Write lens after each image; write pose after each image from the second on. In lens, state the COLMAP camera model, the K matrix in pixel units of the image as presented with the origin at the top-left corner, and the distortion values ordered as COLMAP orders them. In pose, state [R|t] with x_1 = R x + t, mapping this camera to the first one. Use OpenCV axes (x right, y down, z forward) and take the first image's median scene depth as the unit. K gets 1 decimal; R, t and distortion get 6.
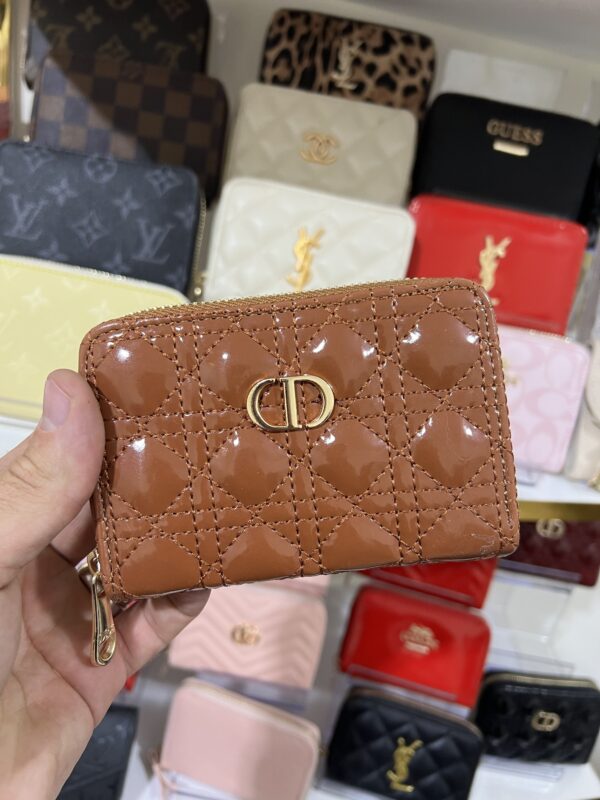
lens RADIAL K [[603.0, 0, 276.1], [0, 603.0, 405.2], [0, 0, 1]] dist [0.003271, -0.022696]
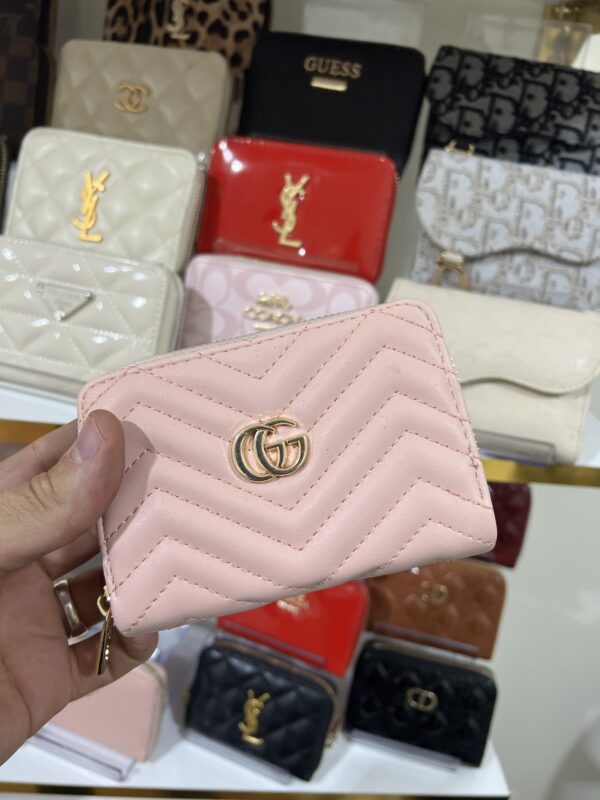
lens RADIAL K [[603.0, 0, 314.4], [0, 603.0, 416.3], [0, 0, 1]] dist [0.003271, -0.022696]
pose [[0.985708, 0.012859, -0.167974, 0.534789], [-0.012666, 0.999917, 0.002219, 0.098945], [0.167989, -0.000060, 0.985789, 0.051291]]
